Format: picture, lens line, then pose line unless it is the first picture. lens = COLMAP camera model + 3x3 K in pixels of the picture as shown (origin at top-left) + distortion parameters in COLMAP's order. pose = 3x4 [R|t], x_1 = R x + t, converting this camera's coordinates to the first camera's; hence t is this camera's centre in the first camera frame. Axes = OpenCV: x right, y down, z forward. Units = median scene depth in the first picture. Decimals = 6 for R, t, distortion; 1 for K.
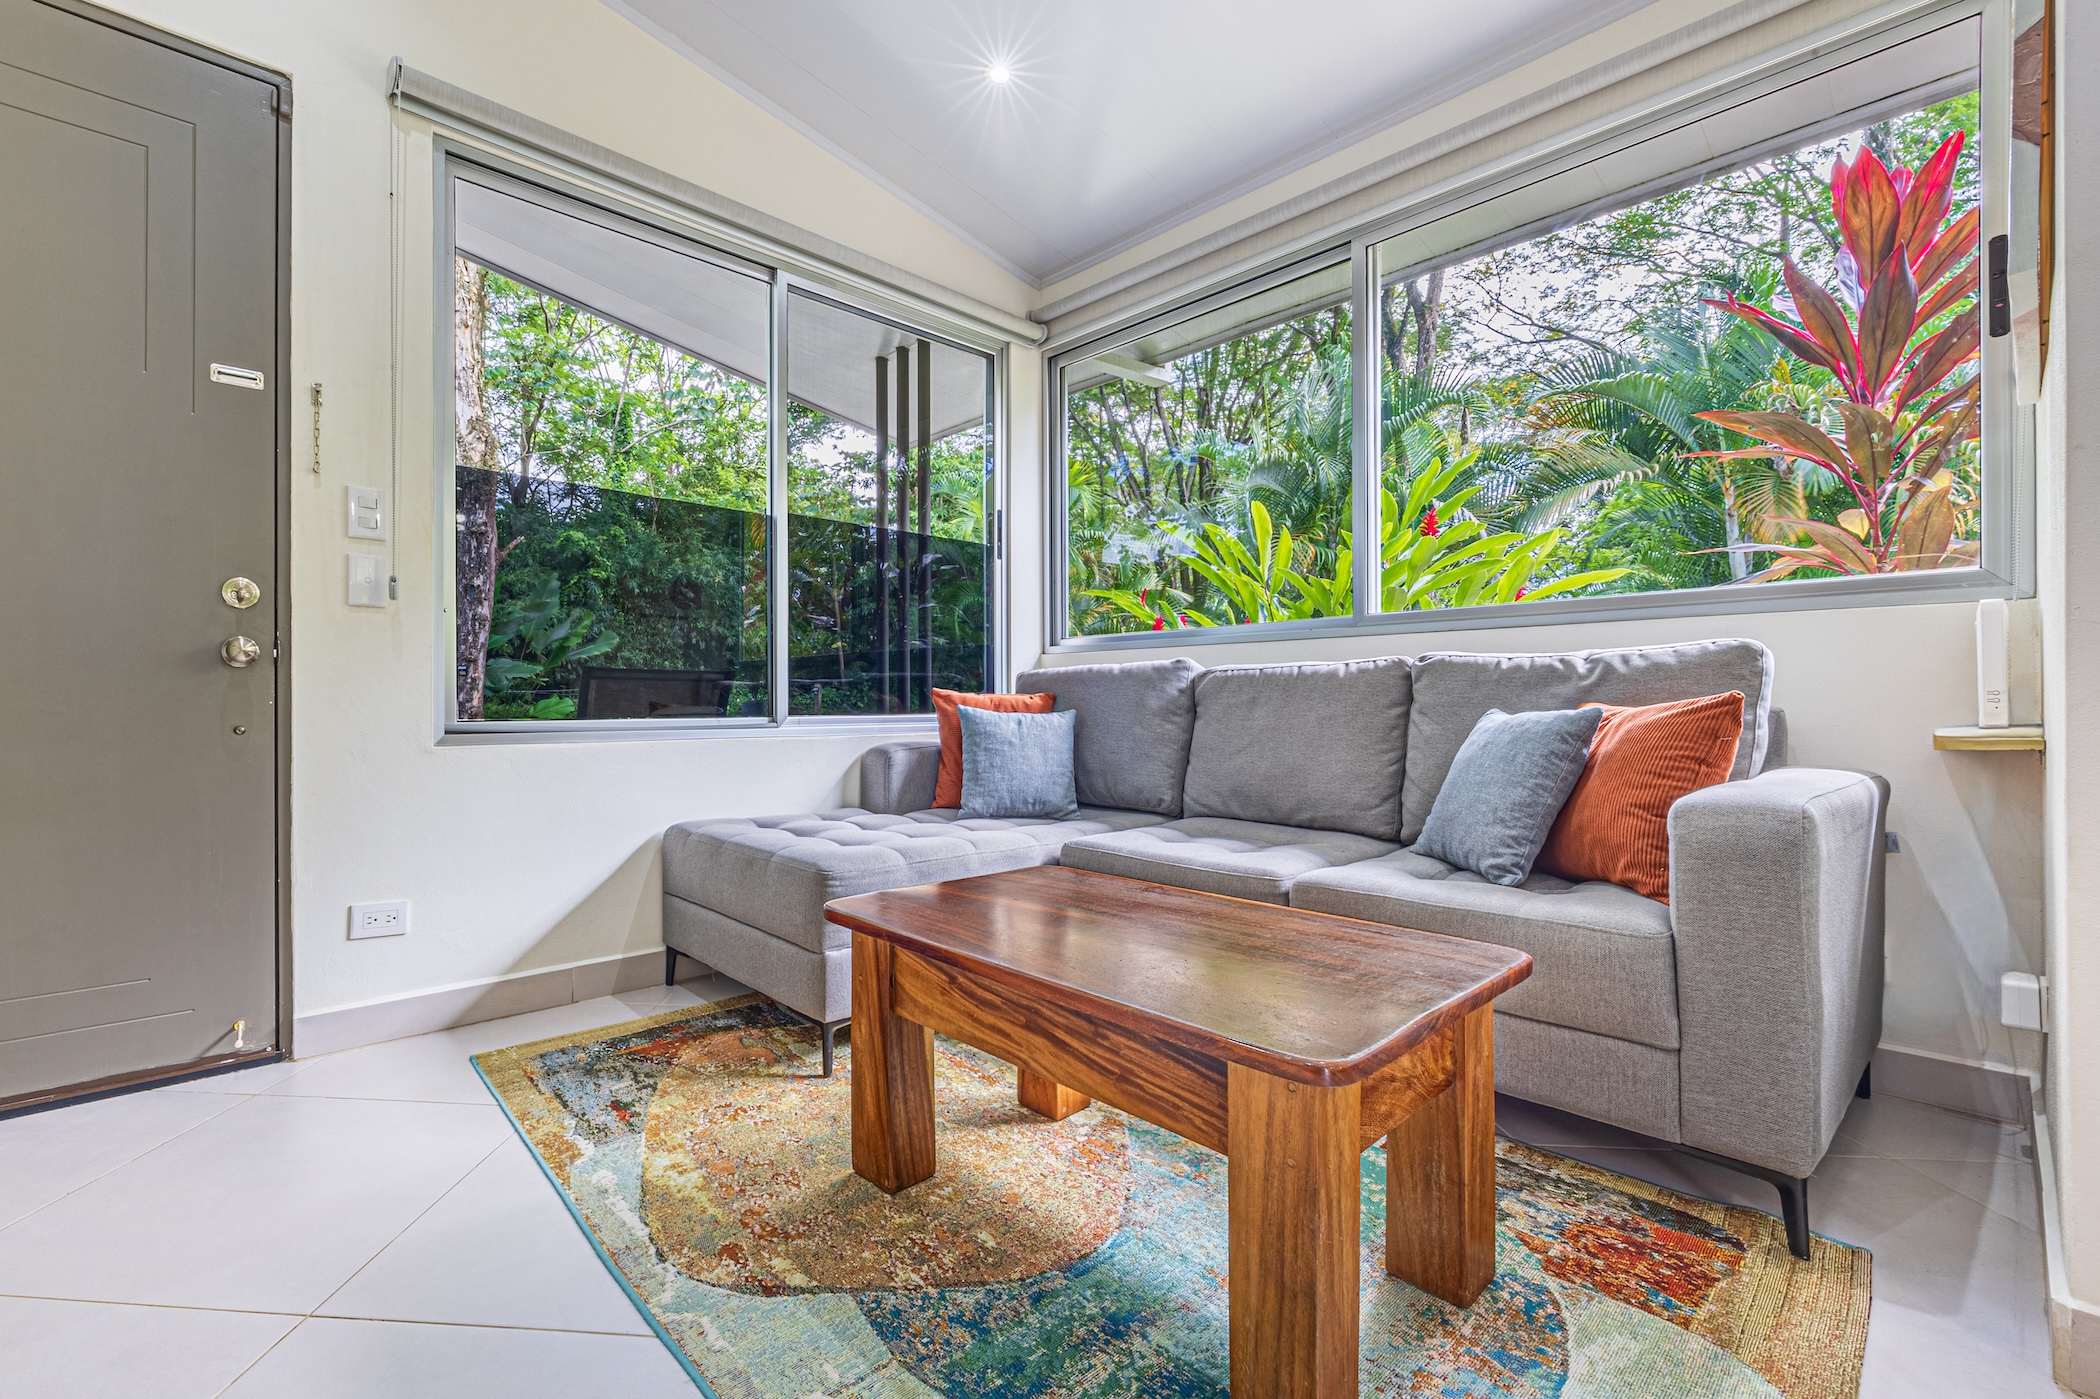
lens RADIAL K [[886.1, 0, 912.4], [0, 886.1, 705.6], [0, 0, 1]] dist [-0.000934, -0.000168]
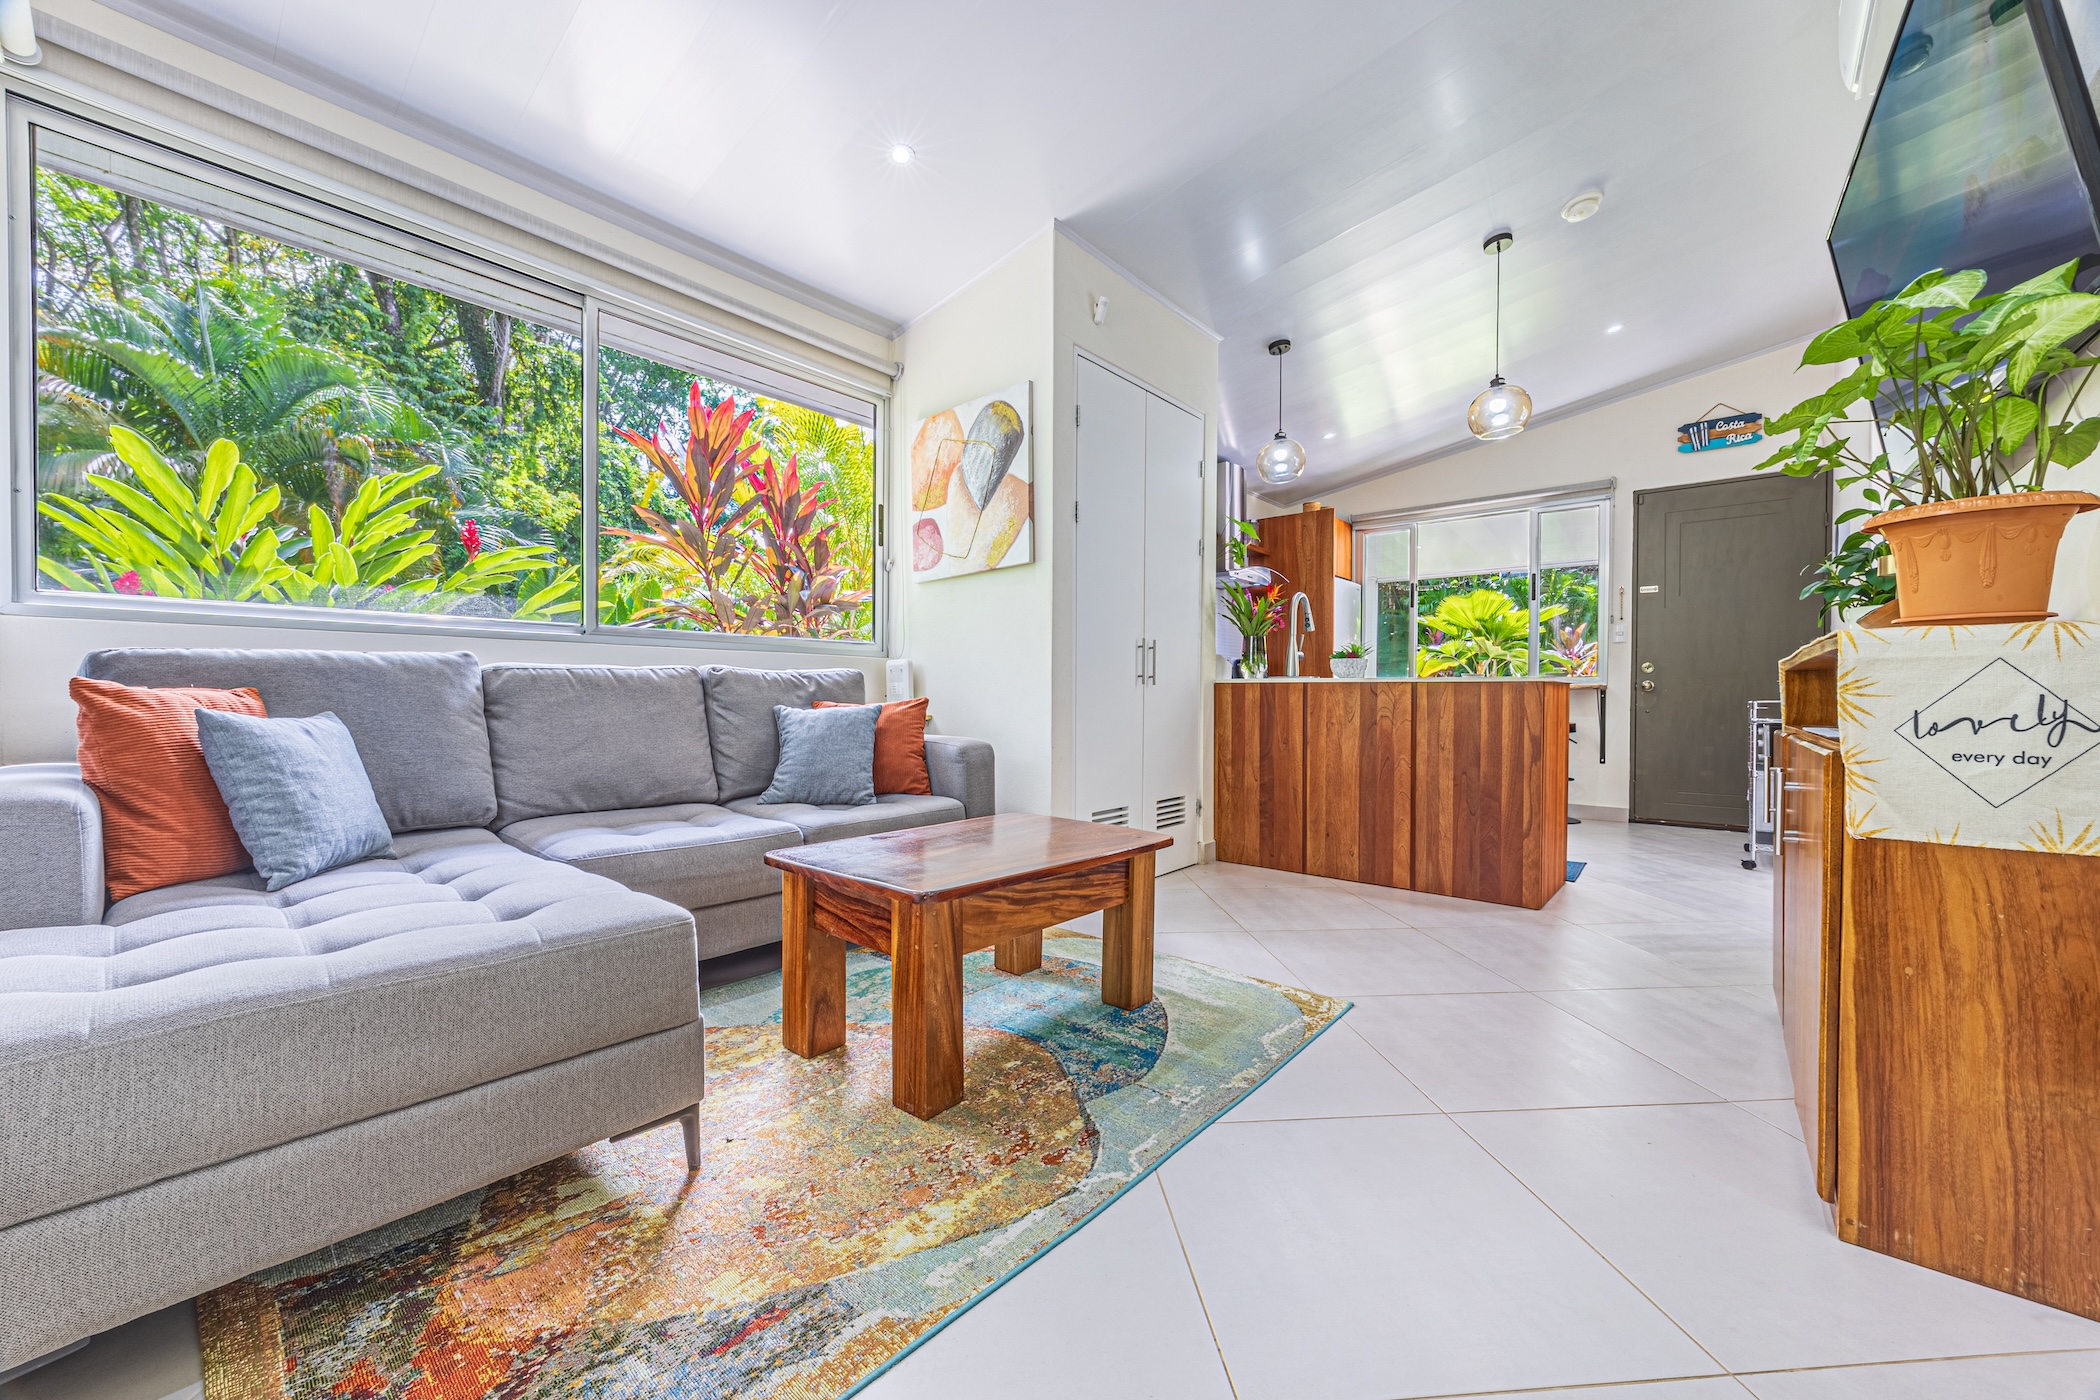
lens RADIAL K [[797.5, 0, 1050.0], [0, 797.5, 700.0], [0, 0, 1]] dist [-0.001260, -0.000160]
pose [[-0.163985, -0.004938, 0.986450, -0.973728], [-0.003389, 0.999984, 0.004442, -0.016554], [-0.986457, -0.002615, -0.163999, 0.898115]]
